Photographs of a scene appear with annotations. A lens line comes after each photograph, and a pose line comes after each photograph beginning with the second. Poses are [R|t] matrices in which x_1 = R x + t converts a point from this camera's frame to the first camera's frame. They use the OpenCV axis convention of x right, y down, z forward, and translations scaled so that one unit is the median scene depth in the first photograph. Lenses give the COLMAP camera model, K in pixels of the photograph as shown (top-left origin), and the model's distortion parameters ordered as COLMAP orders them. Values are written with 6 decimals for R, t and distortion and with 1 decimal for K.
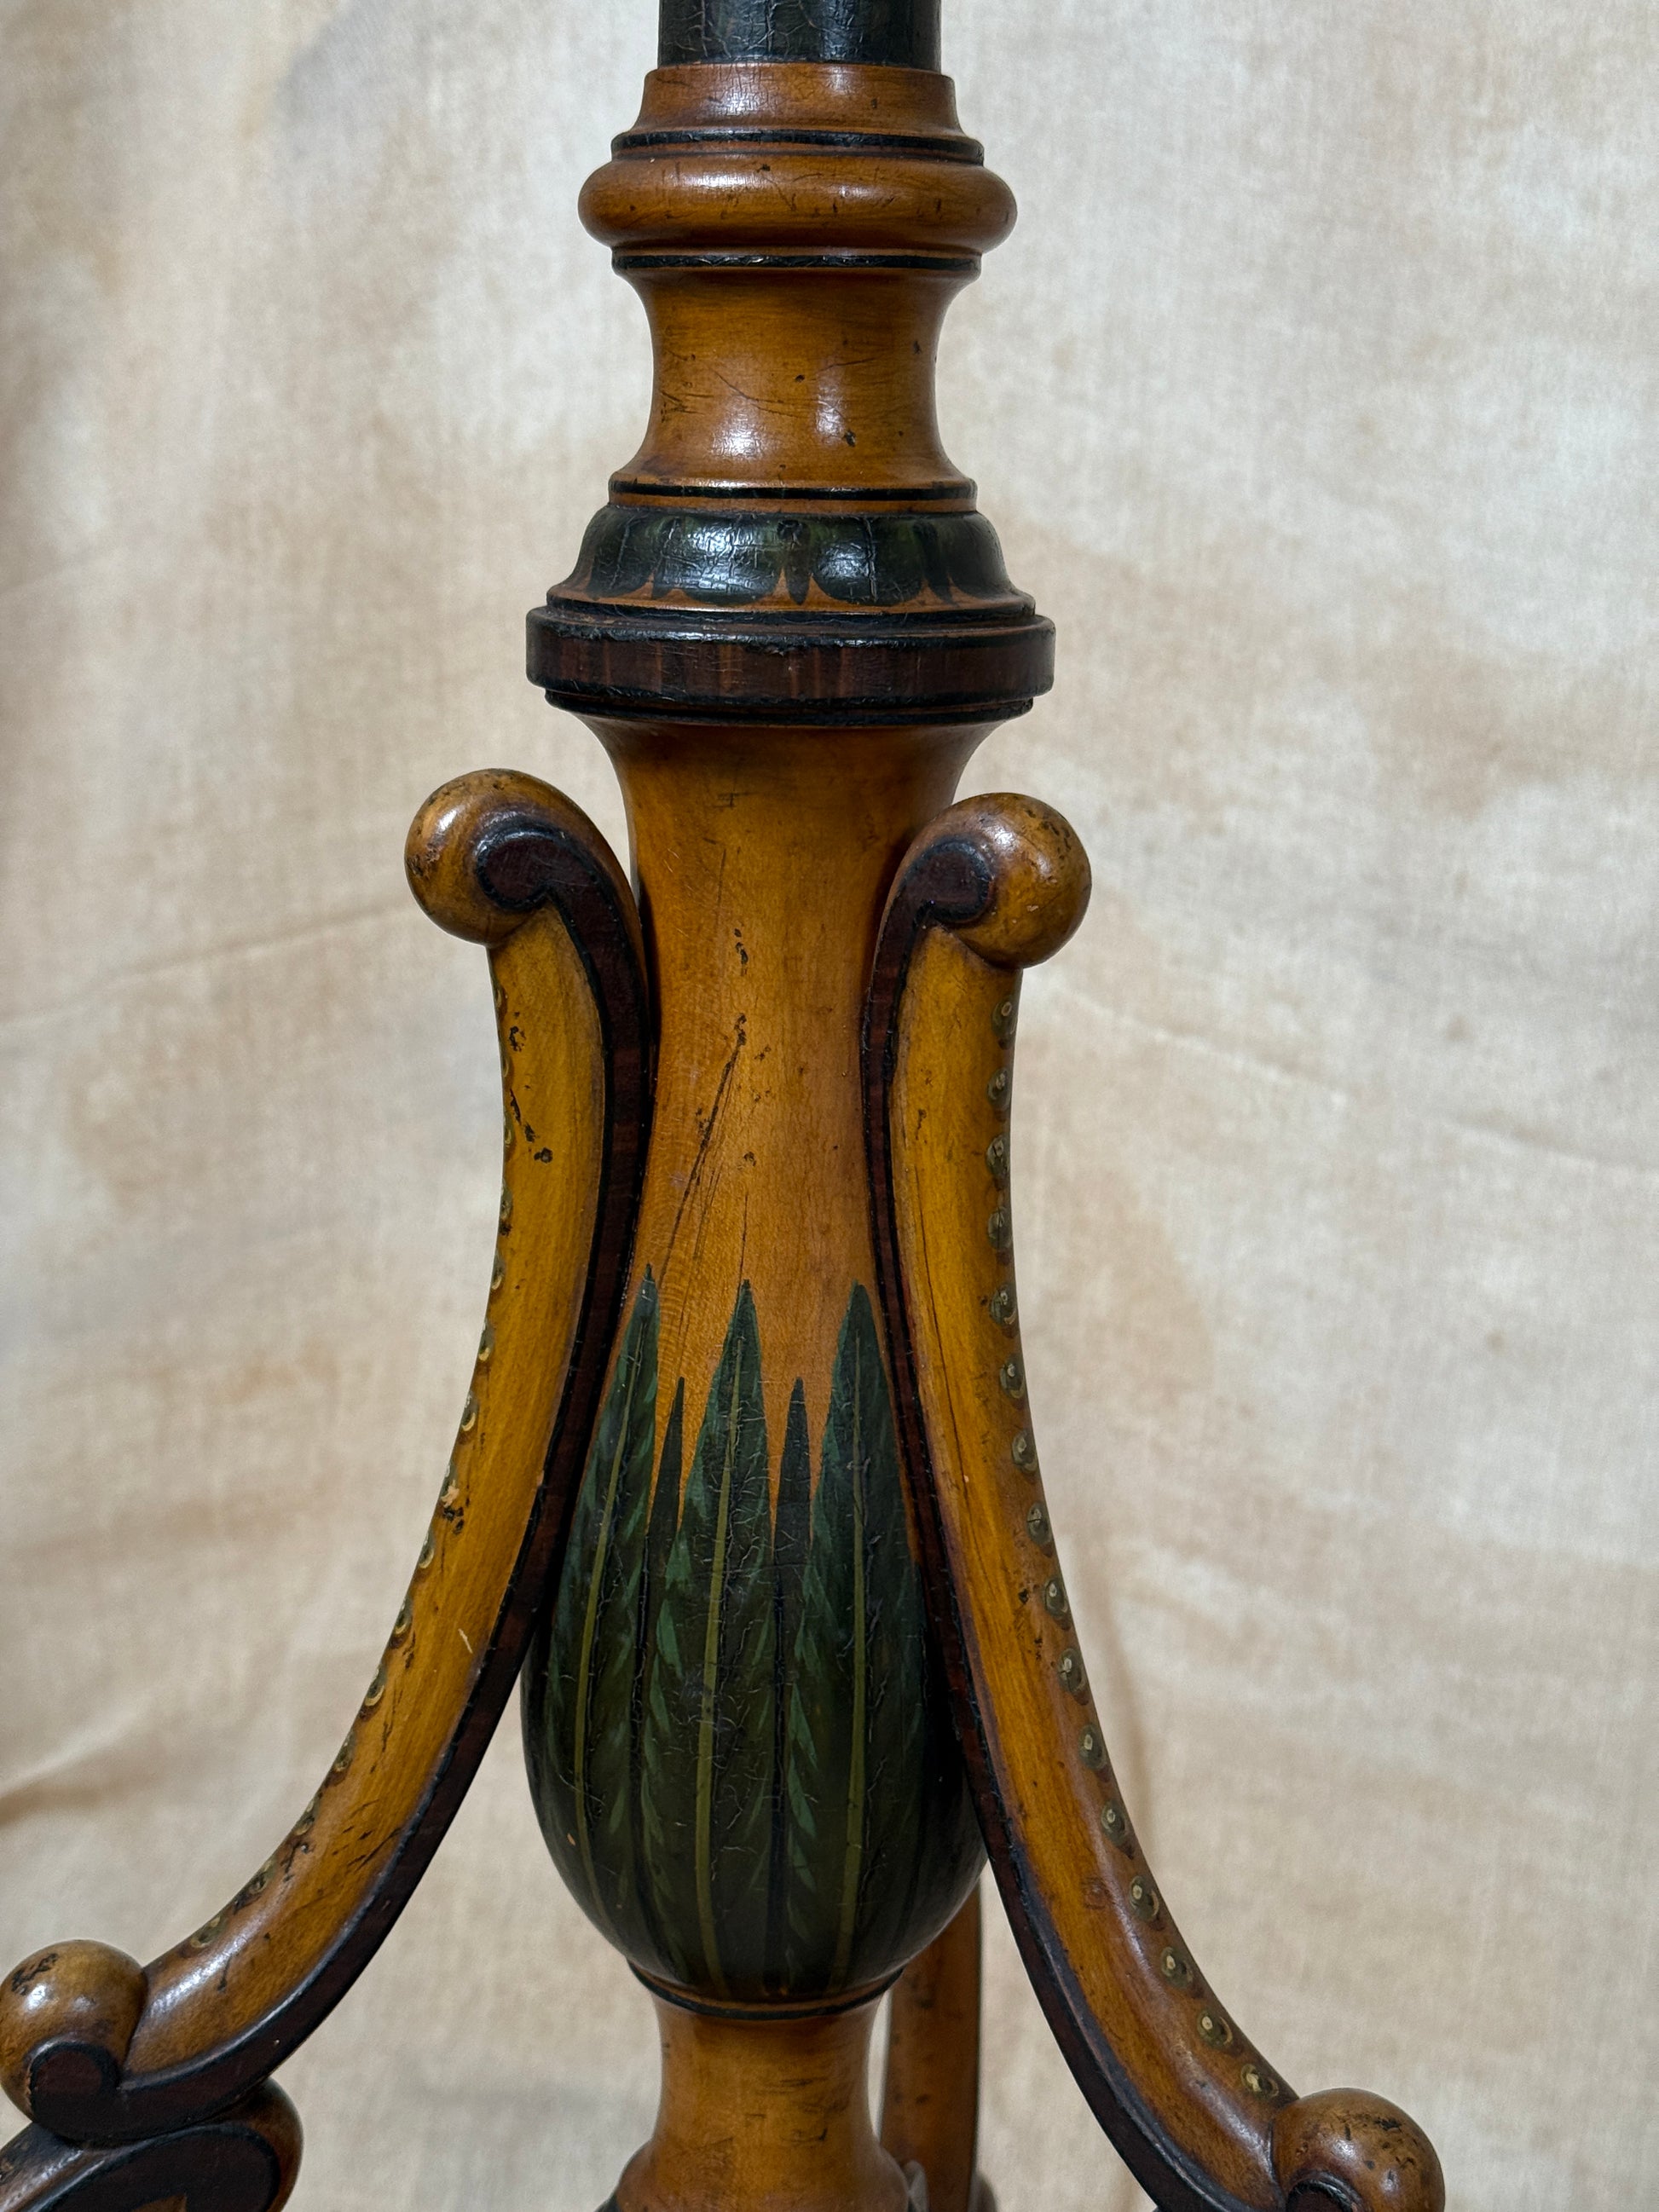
lens RADIAL K [[3115.3, 0, 807.4], [0, 3115.3, 1113.7], [0, 0, 1]] dist [0.126275, 0.000000]
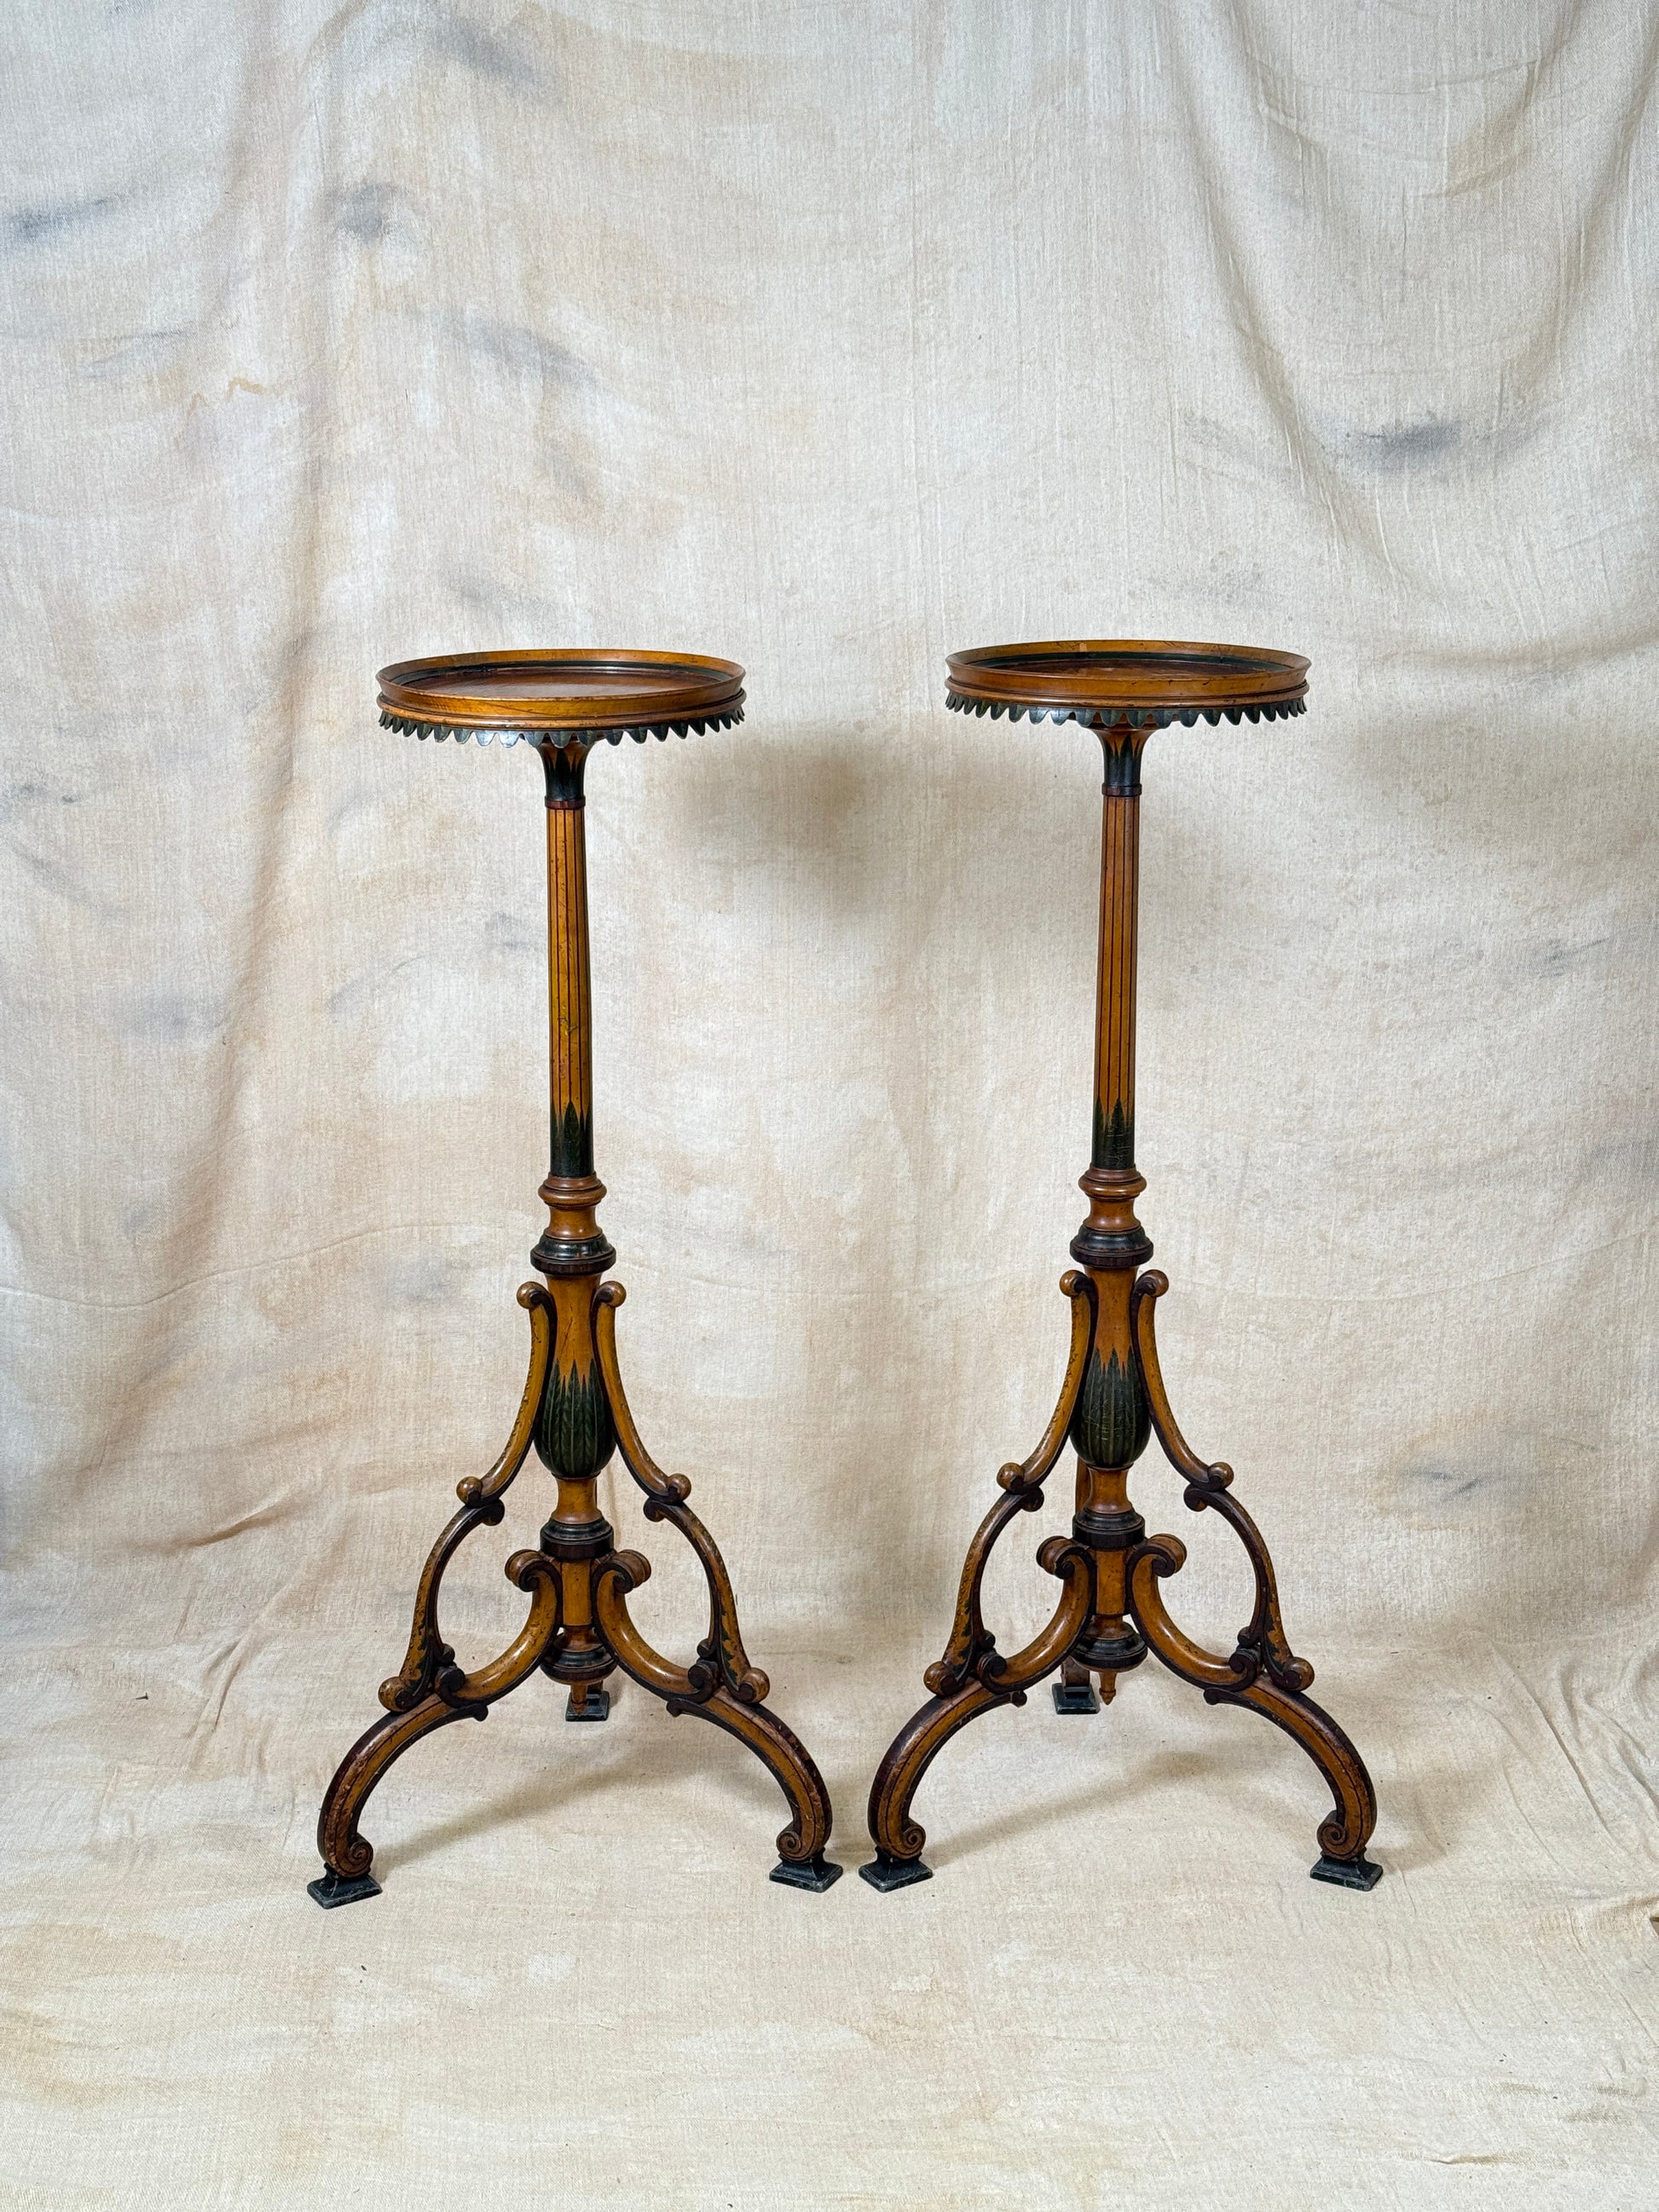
lens RADIAL K [[3115.3, 0, 824.3], [0, 3115.3, 1146.1], [0, 0, 1]] dist [0.126275, 0.000000]
pose [[0.969477, -0.072082, 0.234348, -0.888515], [0.063505, 0.997013, 0.043951, -0.564039], [-0.236816, -0.027727, 0.971159, -4.743415]]
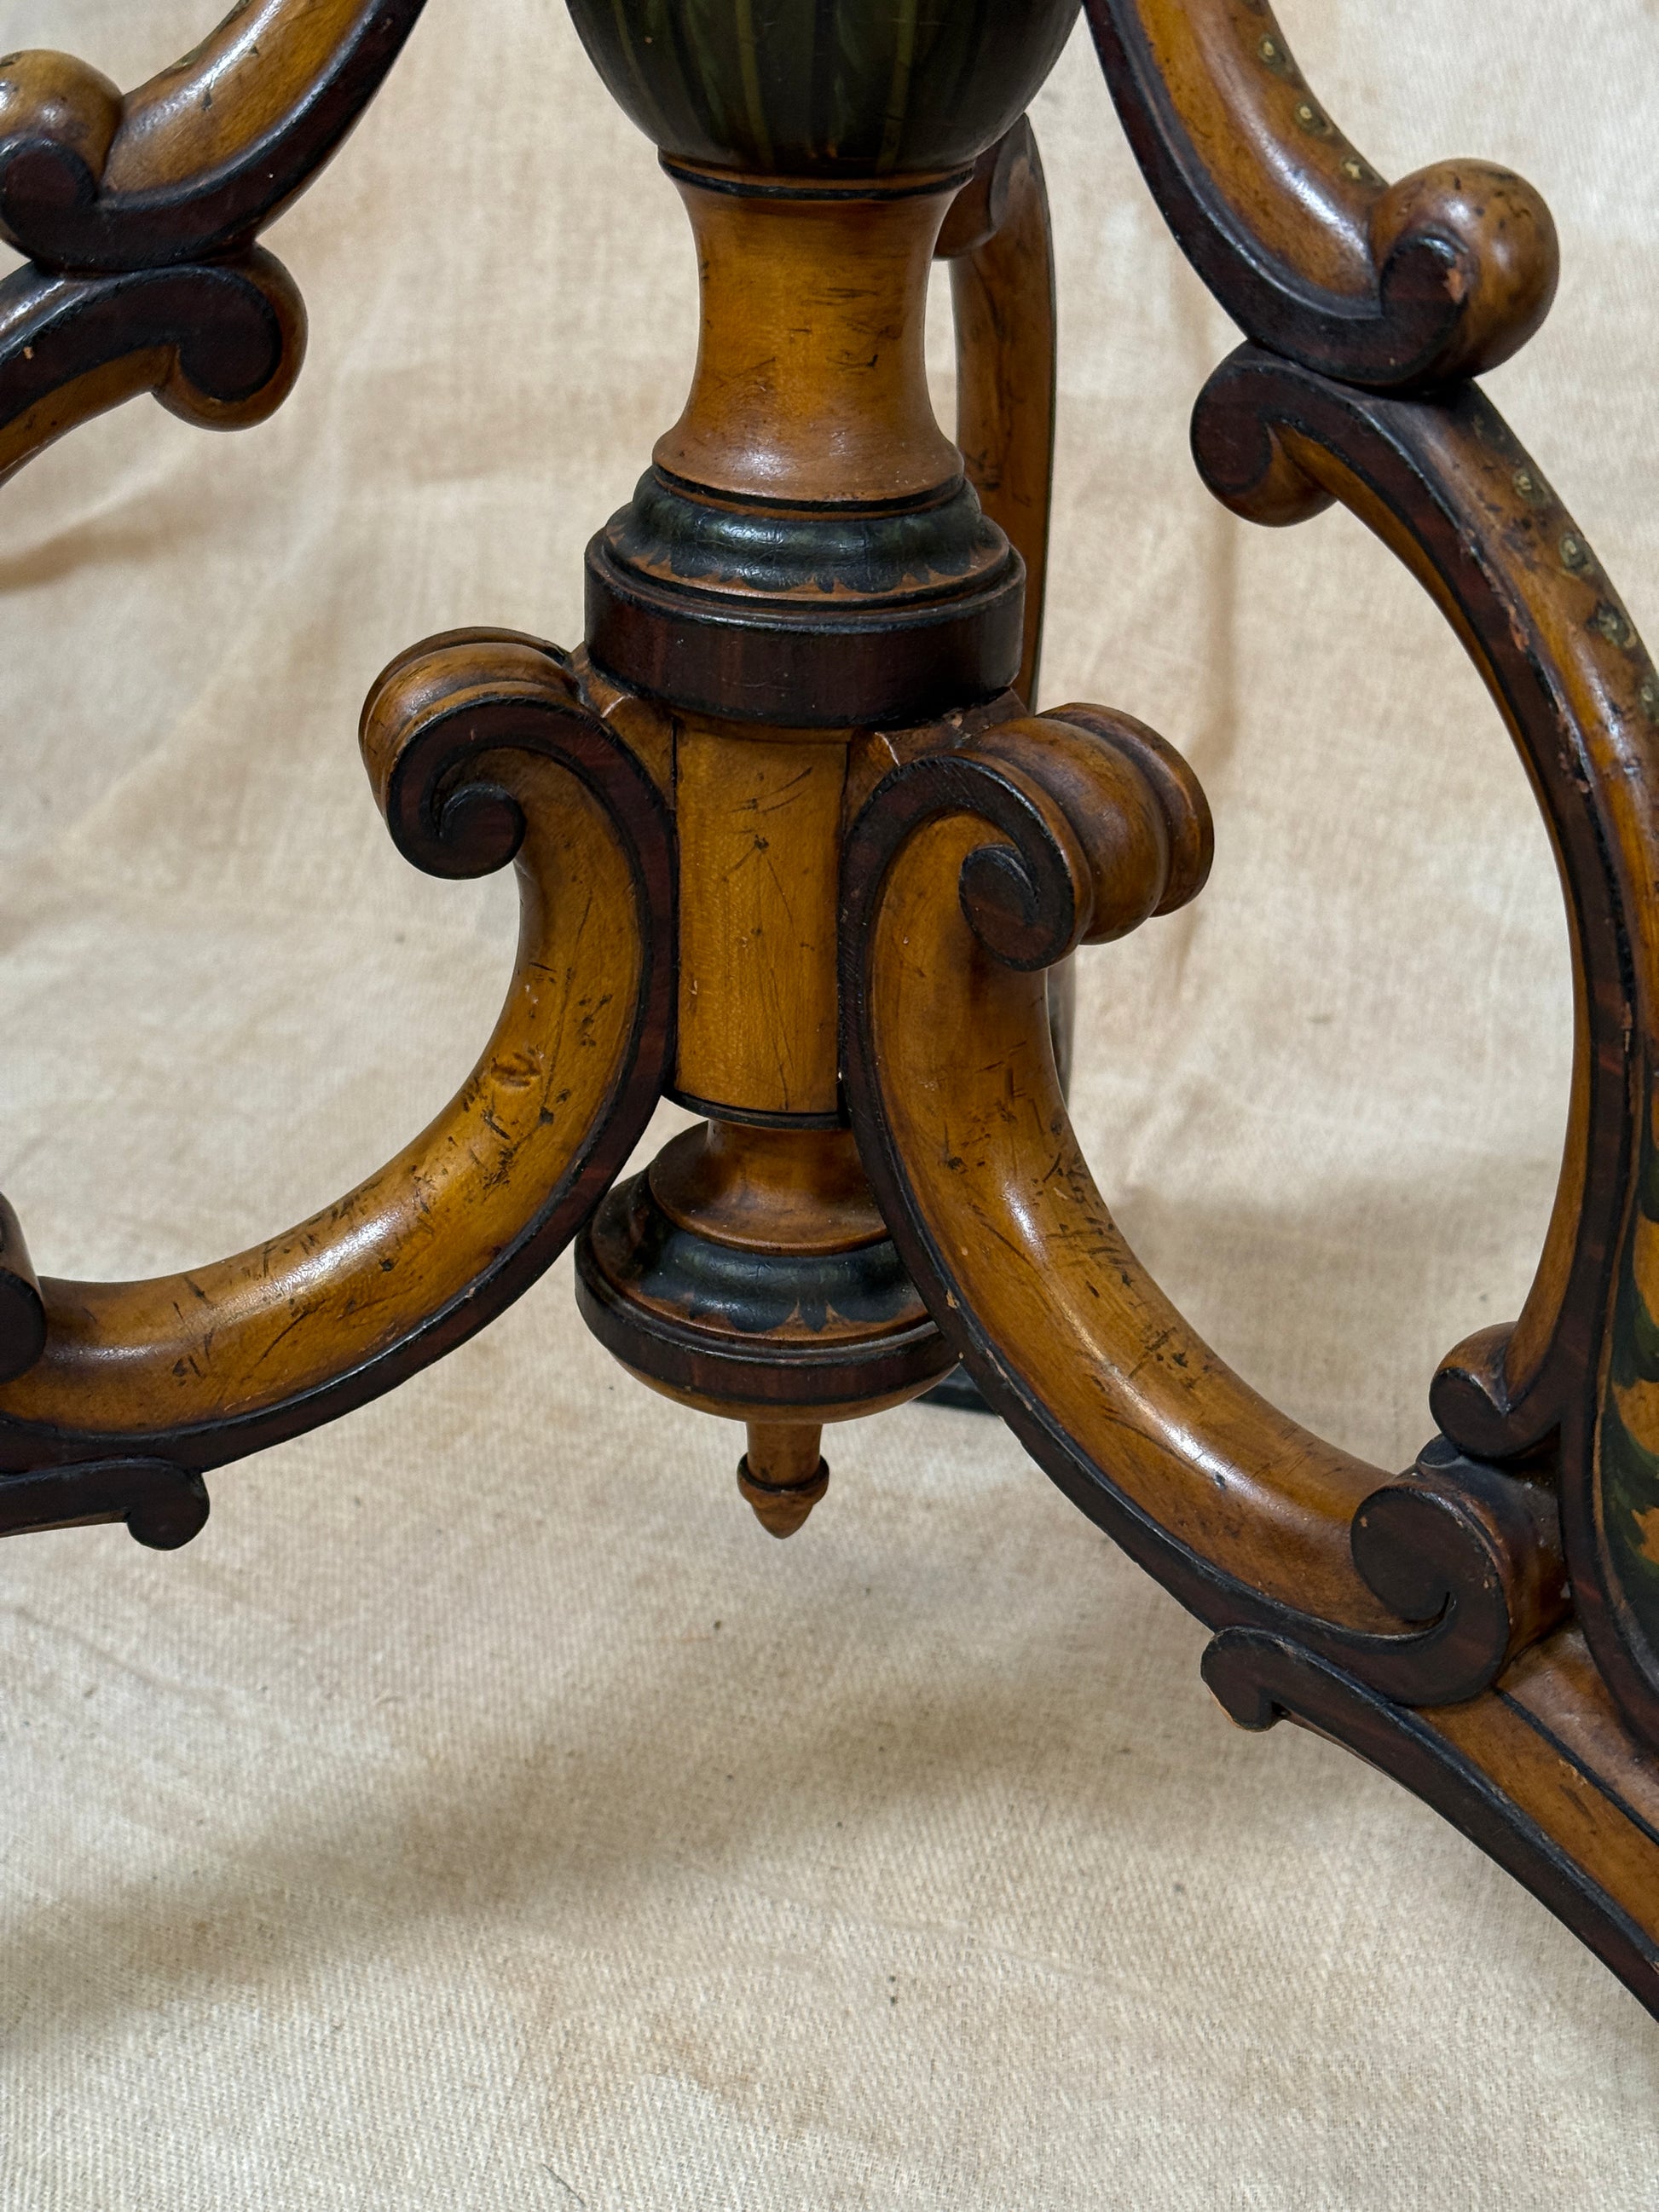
lens RADIAL K [[3115.3, 0, 826.6], [0, 3115.3, 1121.0], [0, 0, 1]] dist [0.126275, 0.000000]
pose [[0.999471, 0.026228, -0.019217, 0.014912], [-0.020412, 0.966184, 0.257046, 0.305049], [0.025308, -0.256518, 0.966208, 0.057461]]
